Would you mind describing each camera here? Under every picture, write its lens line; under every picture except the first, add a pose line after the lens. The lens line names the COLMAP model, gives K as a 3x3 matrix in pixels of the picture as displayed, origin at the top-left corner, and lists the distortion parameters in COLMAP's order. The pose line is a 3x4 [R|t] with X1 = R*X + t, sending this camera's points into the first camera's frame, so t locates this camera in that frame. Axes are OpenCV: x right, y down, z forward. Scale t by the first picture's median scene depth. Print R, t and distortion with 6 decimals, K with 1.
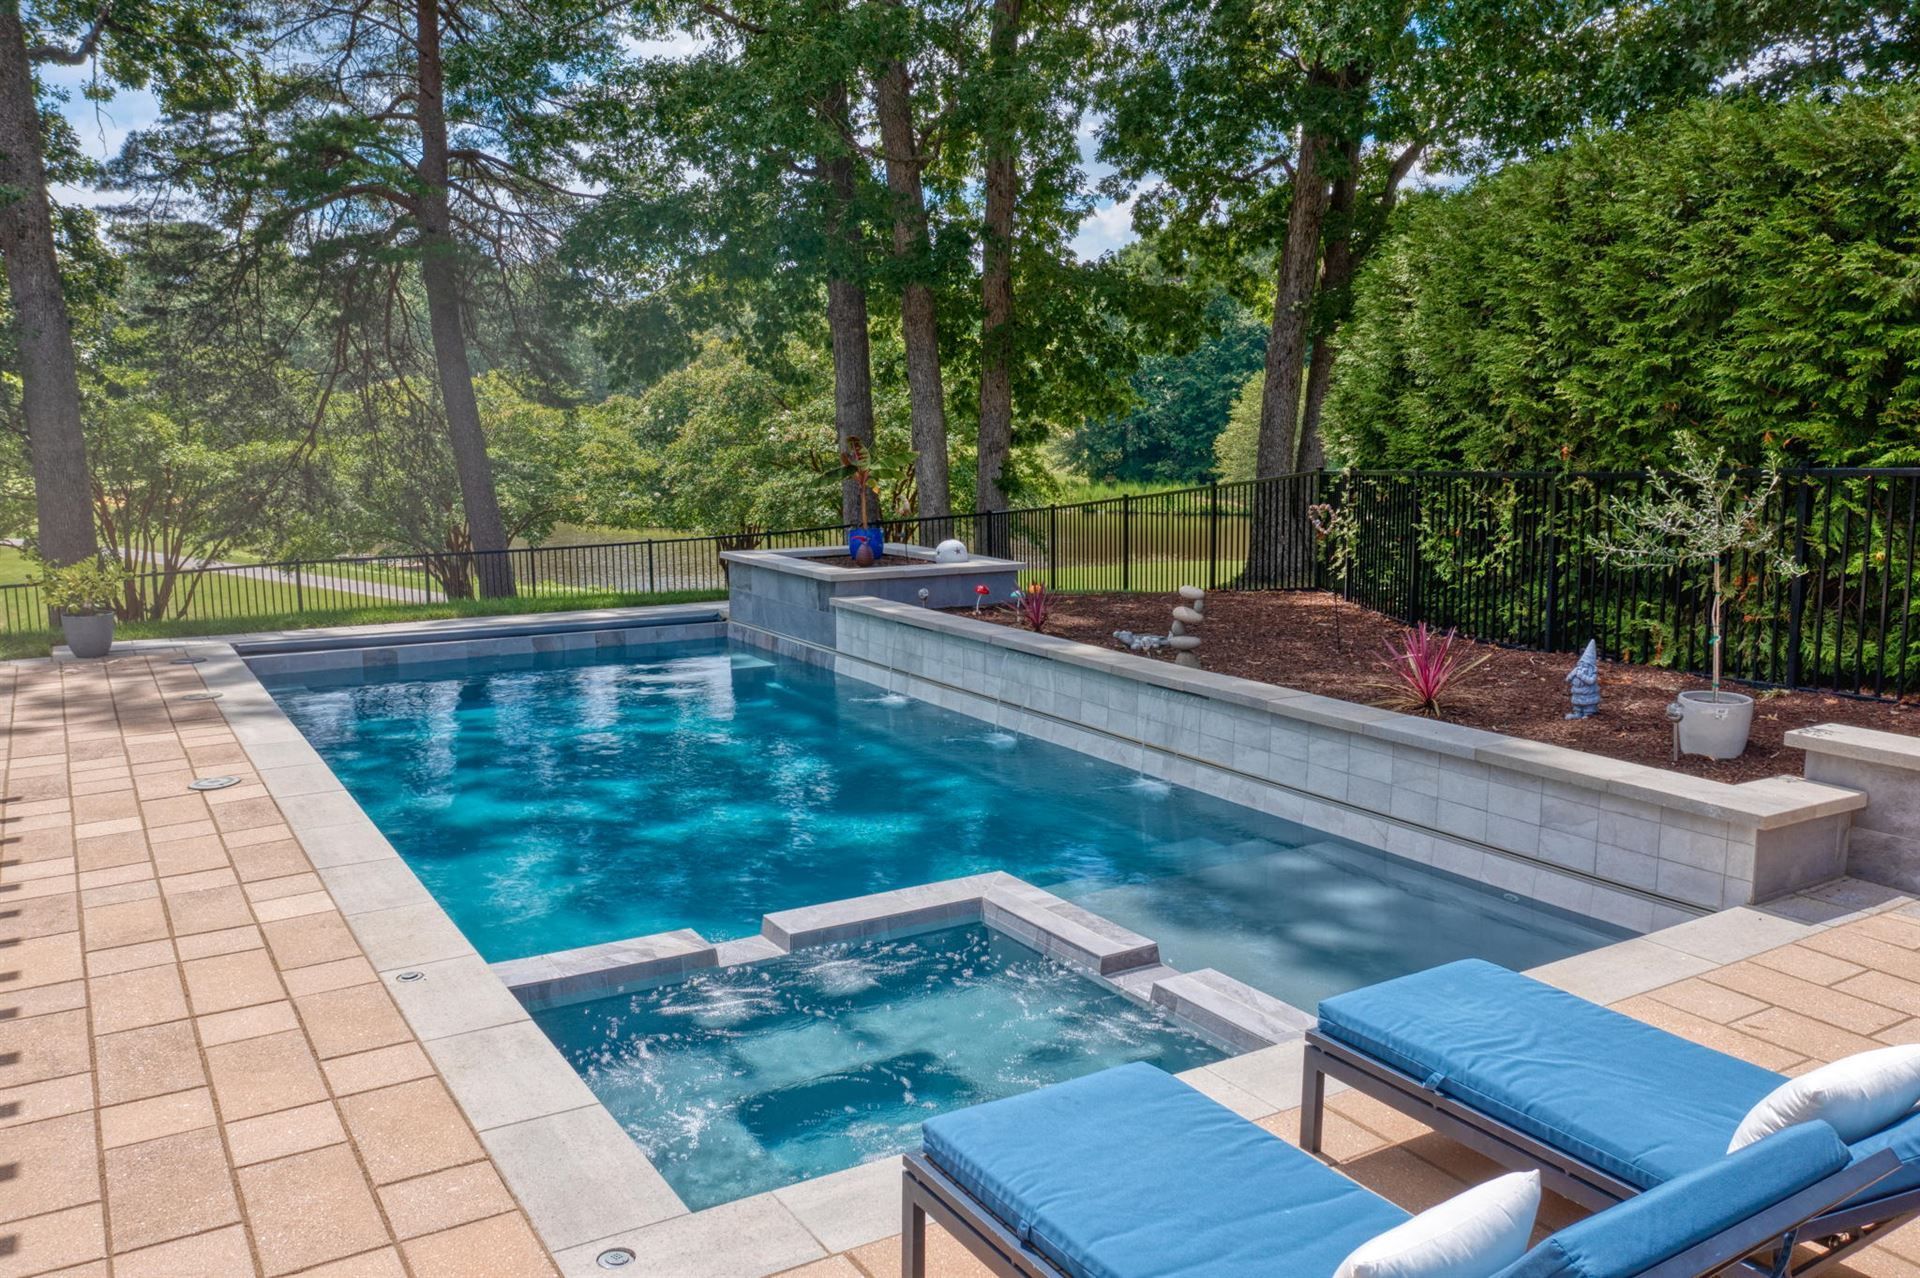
lens RADIAL K [[1523.6, 0, 964.1], [0, 1523.6, 630.6], [0, 0, 1]] dist [-0.015265, -0.002062]
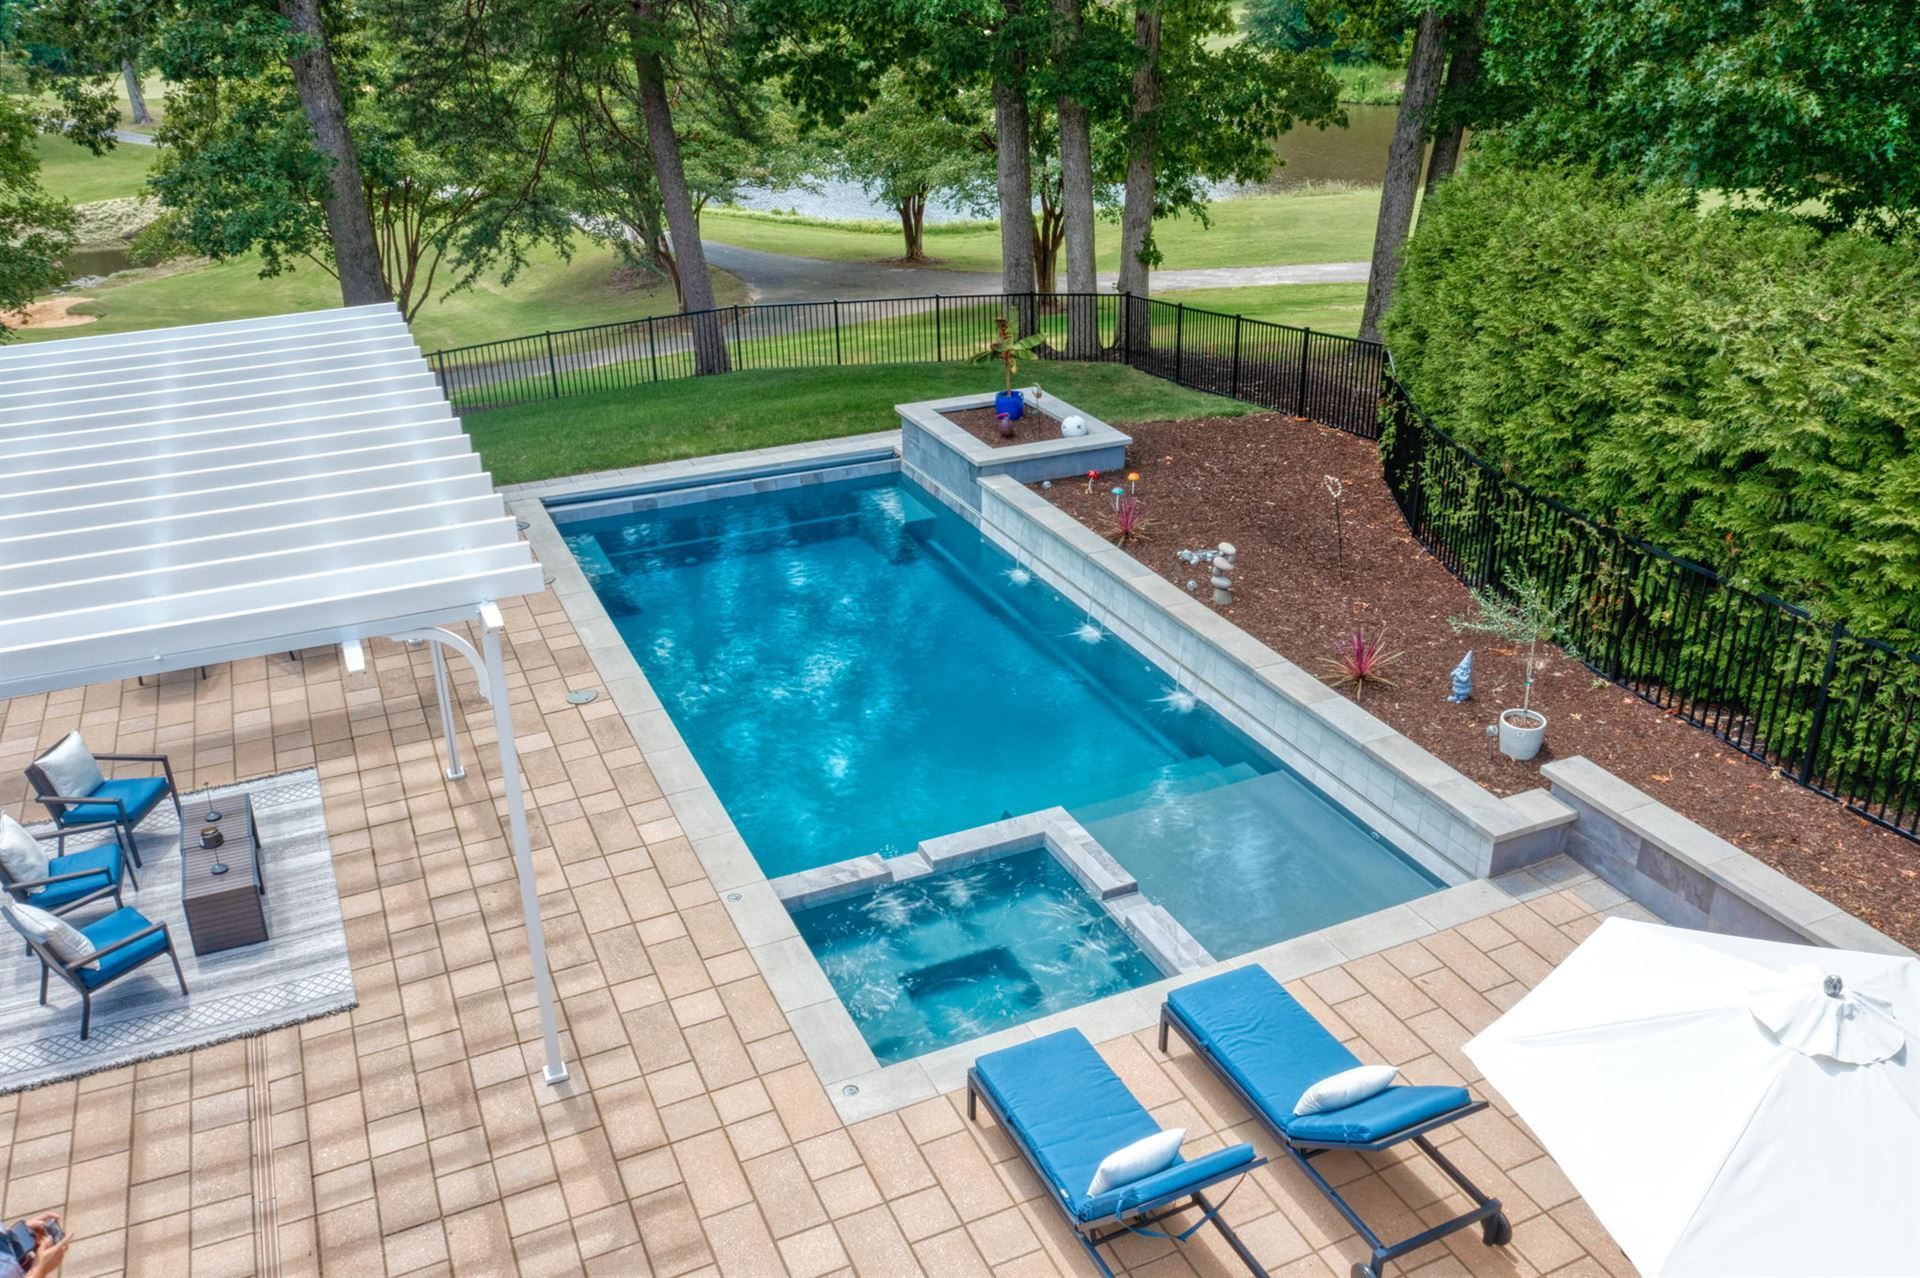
lens RADIAL K [[1520.3, 0, 966.8], [0, 1520.3, 640.5], [0, 0, 1]] dist [-0.009717, -0.016676]
pose [[0.993354, 0.040129, -0.107878, 0.062620], [-0.007404, 0.957593, 0.288028, -0.327396], [0.114862, -0.285315, 0.951526, -0.360902]]
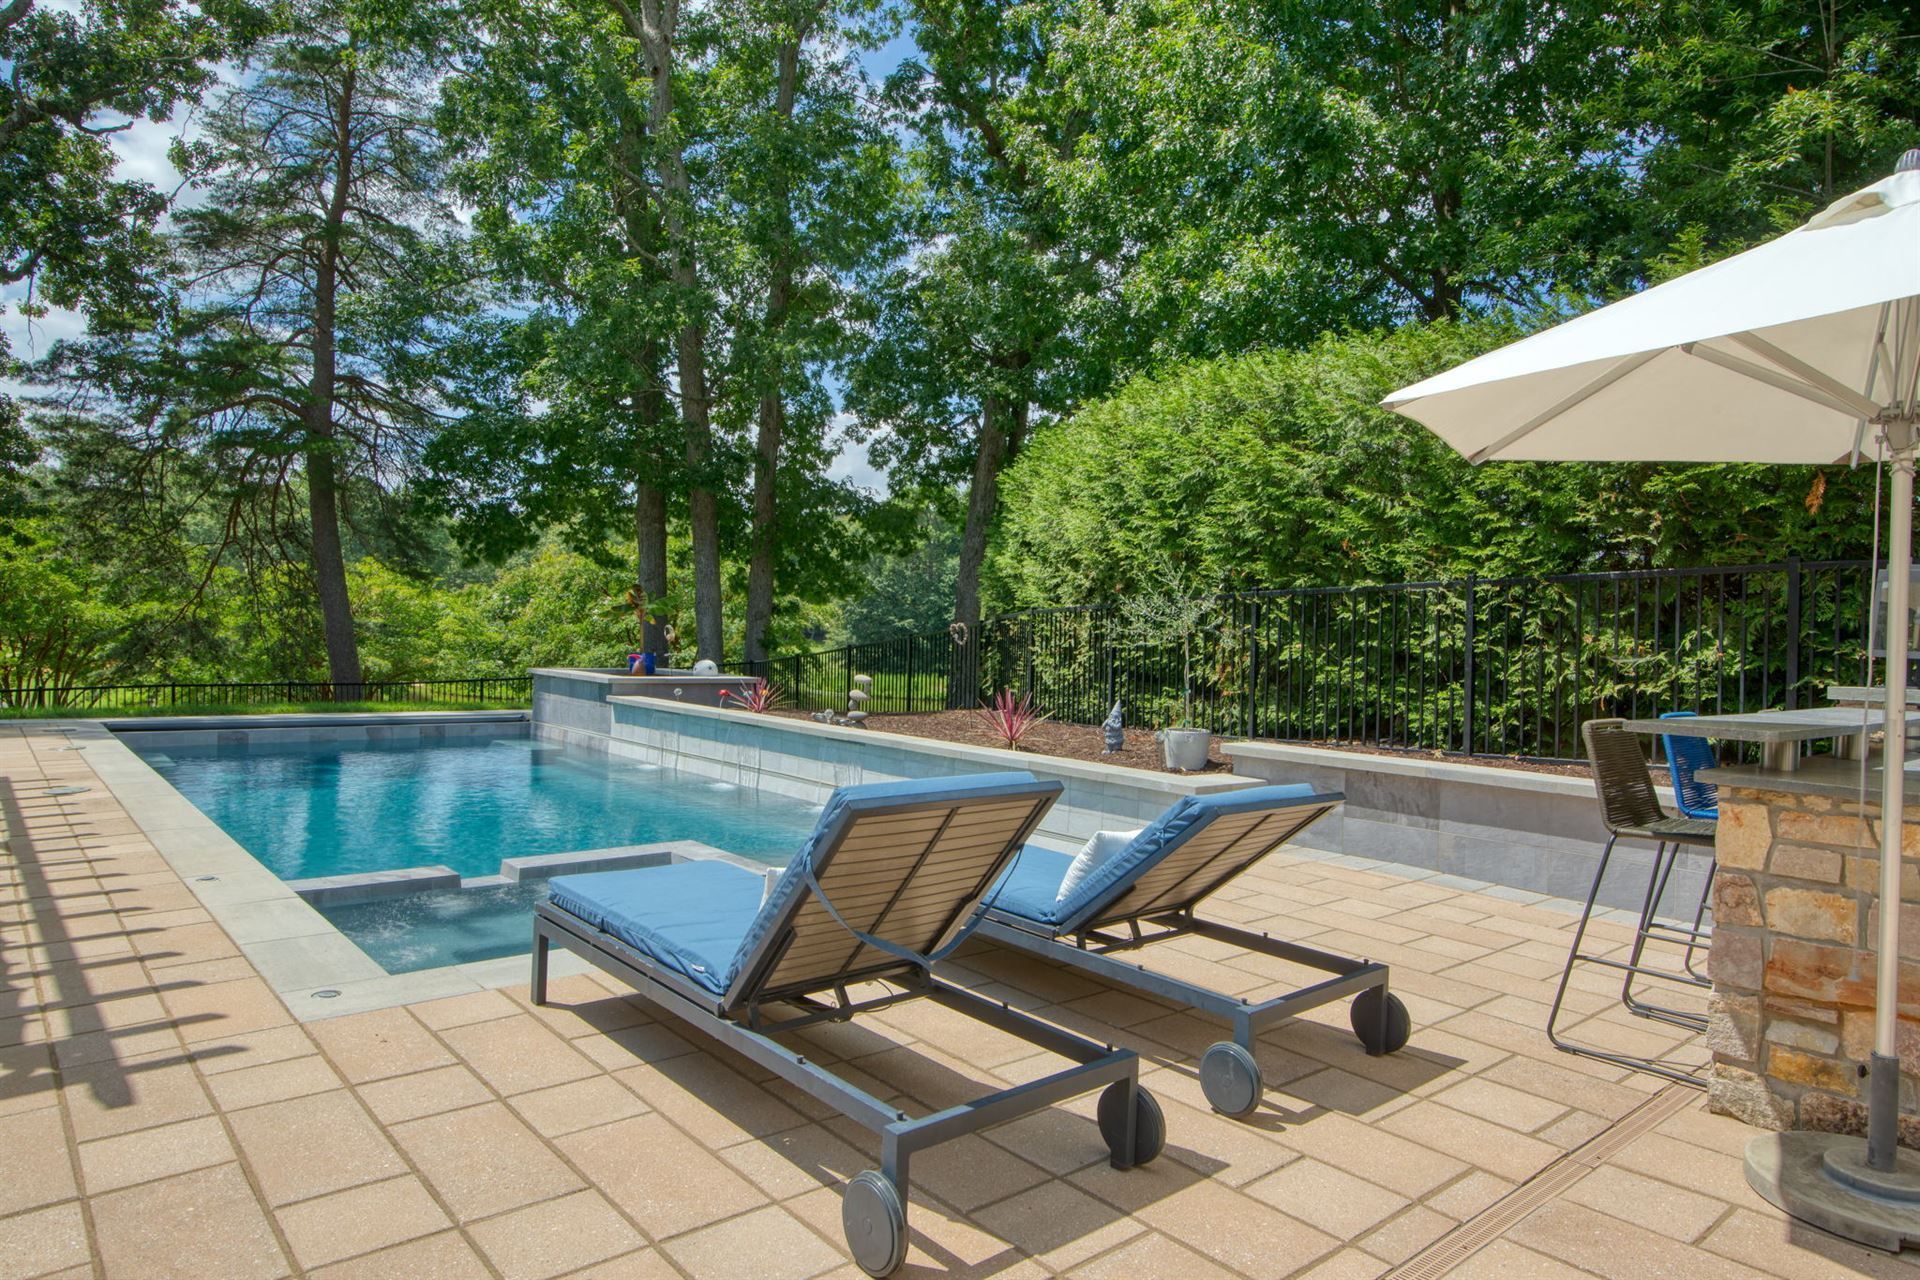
lens RADIAL K [[1181.4, 0, 960.0], [0, 1181.4, 640.0], [0, 0, 1]] dist [0.001363, 0.001818]
pose [[0.986096, 0.031710, 0.163125, 0.056247], [-0.010206, 0.991329, -0.131007, 0.075875], [-0.165865, 0.127520, 0.977869, -0.076610]]
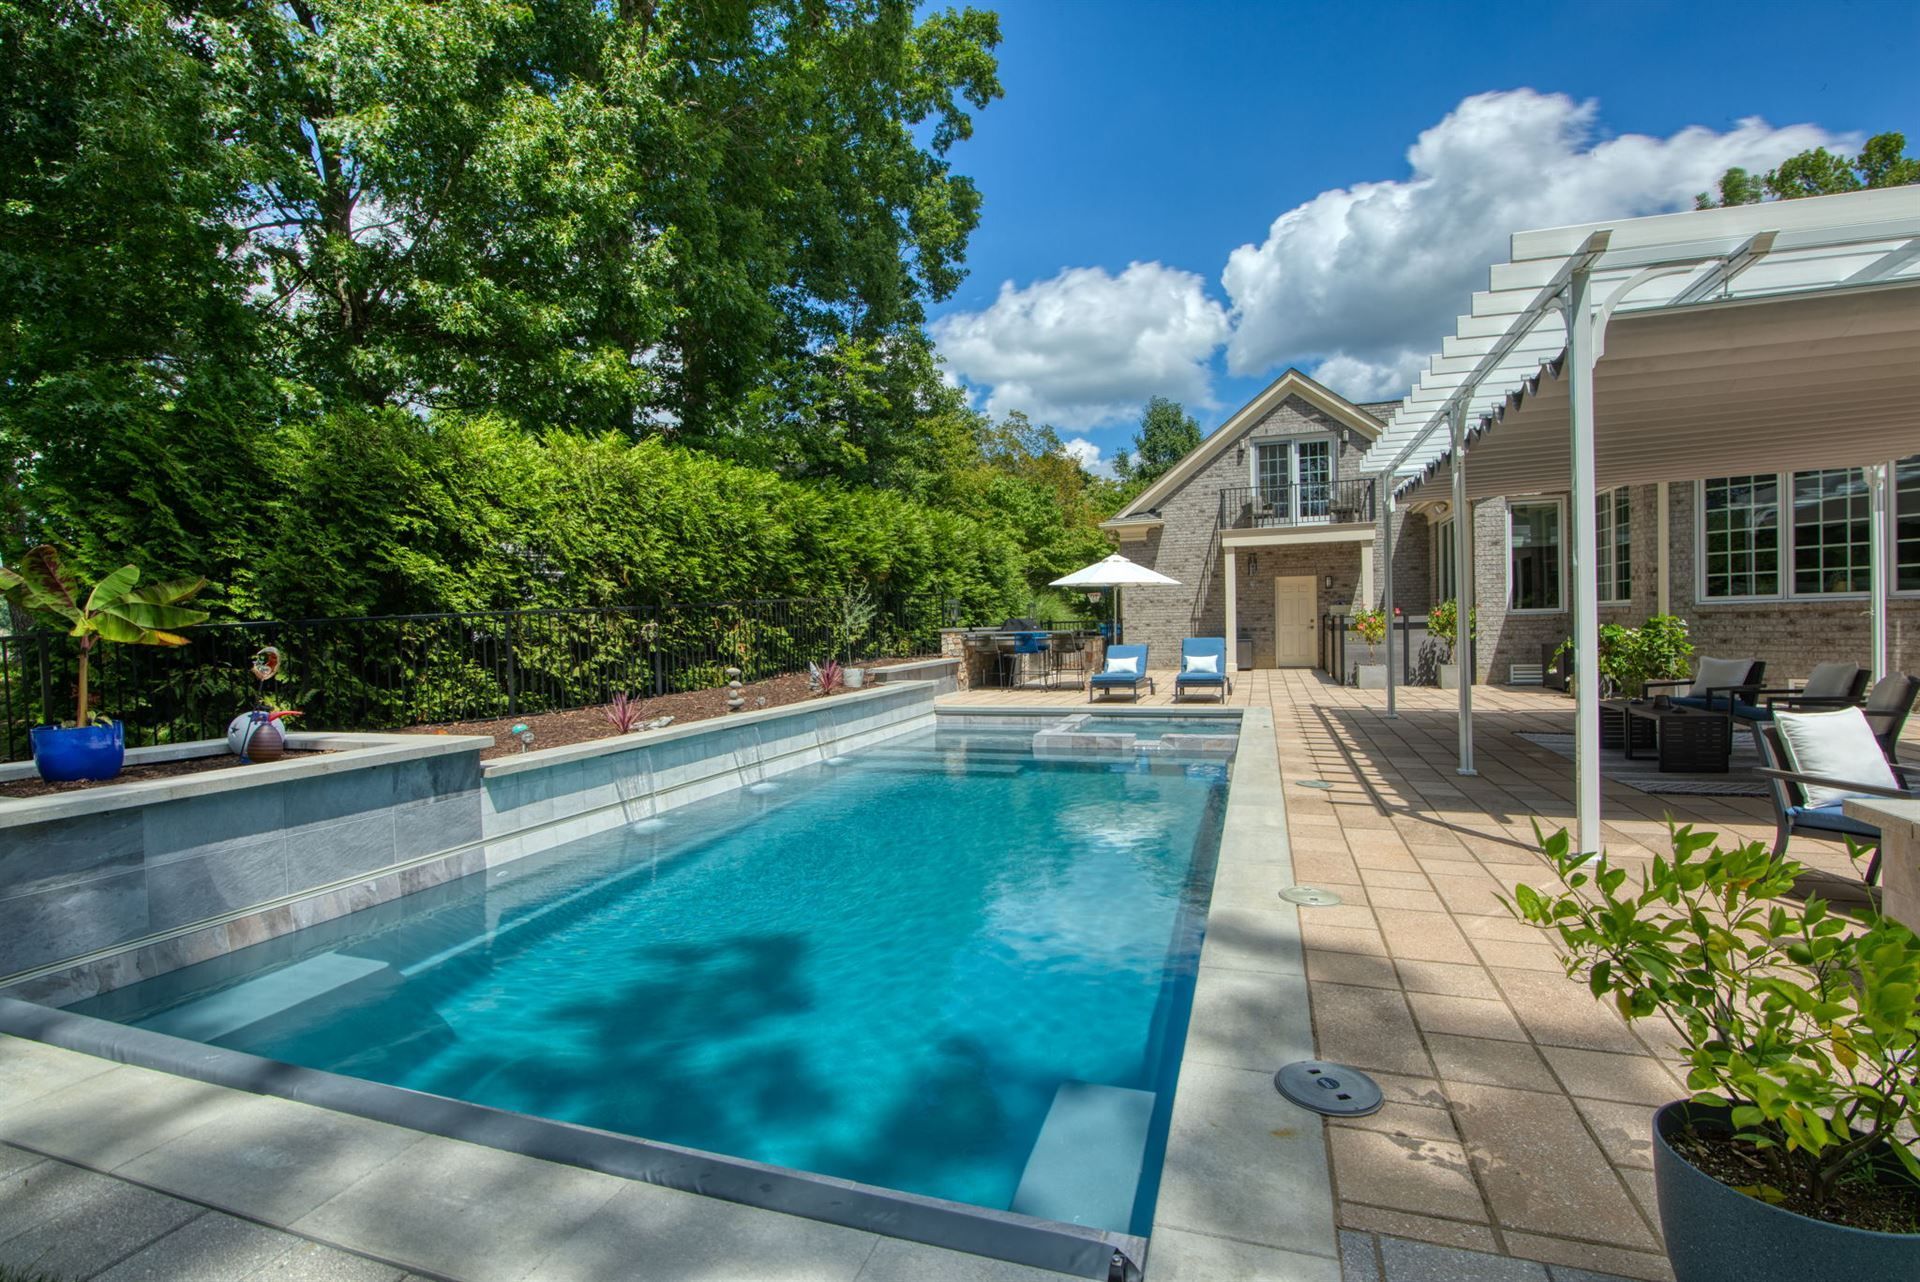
lens RADIAL K [[879.8, 0, 954.3], [0, 879.8, 646.5], [0, 0, 1]] dist [-0.003542, -0.000364]
pose [[-0.634750, -0.001986, 0.772715, -0.697773], [0.136198, 0.984053, 0.114410, -0.121409], [-0.760619, 0.177864, -0.624358, 1.335861]]
